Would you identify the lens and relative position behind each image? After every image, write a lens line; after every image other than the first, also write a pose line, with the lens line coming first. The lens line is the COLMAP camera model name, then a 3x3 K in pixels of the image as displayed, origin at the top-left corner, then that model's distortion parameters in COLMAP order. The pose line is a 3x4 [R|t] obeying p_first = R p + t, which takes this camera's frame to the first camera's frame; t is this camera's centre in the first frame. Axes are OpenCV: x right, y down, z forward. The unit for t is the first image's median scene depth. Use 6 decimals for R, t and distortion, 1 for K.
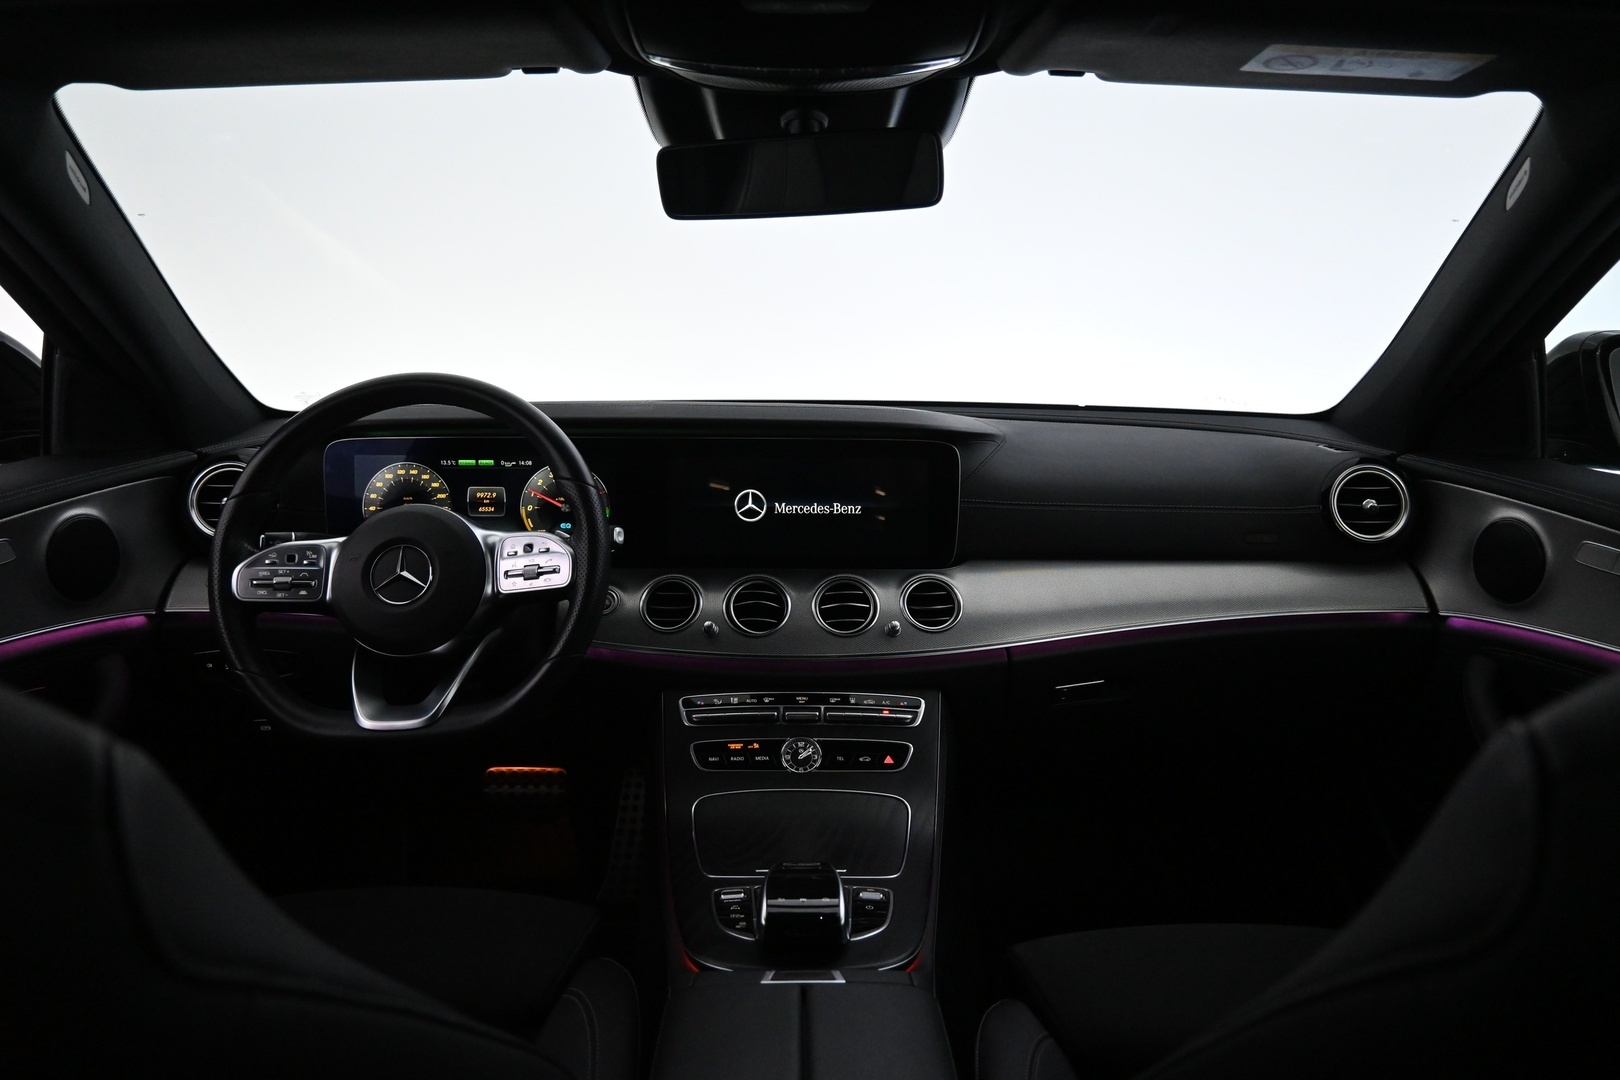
lens RADIAL K [[1067.4, 0, 810.5], [0, 1067.4, 536.6], [0, 0, 1]] dist [-0.006020, 0.000787]
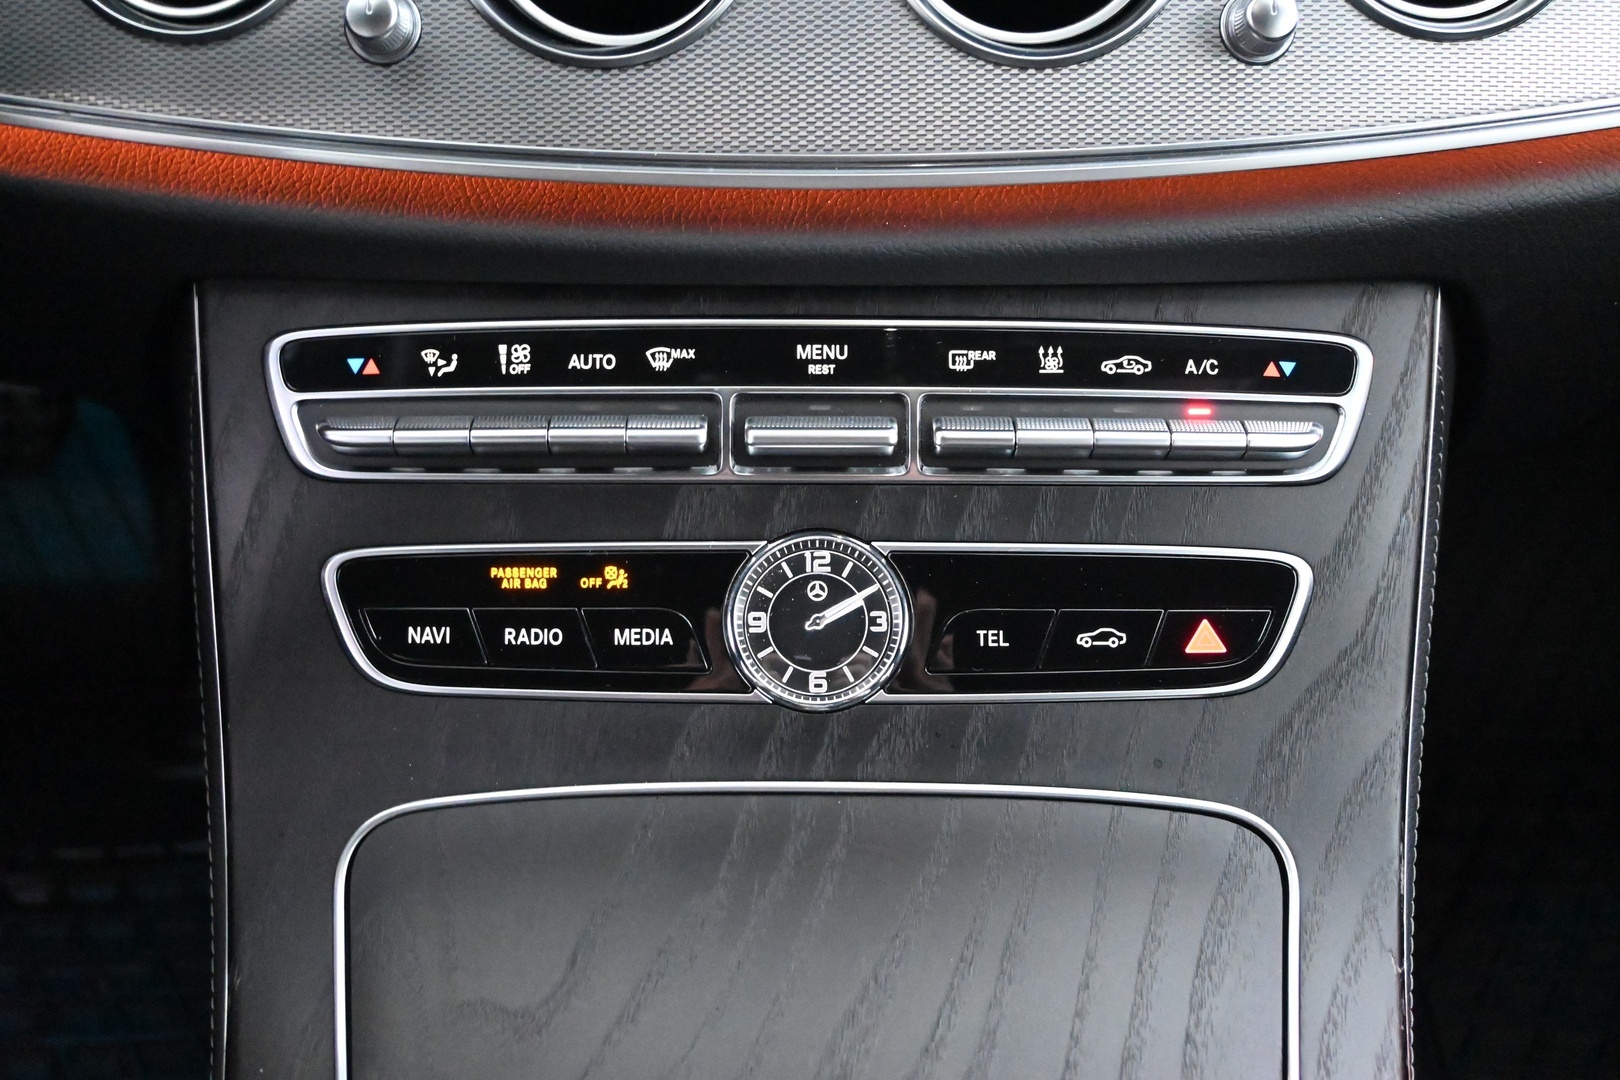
lens RADIAL K [[2180.4, 0, 811.9], [0, 2180.4, 550.0], [0, 0, 1]] dist [0.007601, 0.000000]
pose [[0.999961, 0.004938, -0.007351, -0.006519], [-0.000971, 0.886211, 0.463281, -0.020438], [0.008802, -0.463255, 0.886181, 0.585569]]
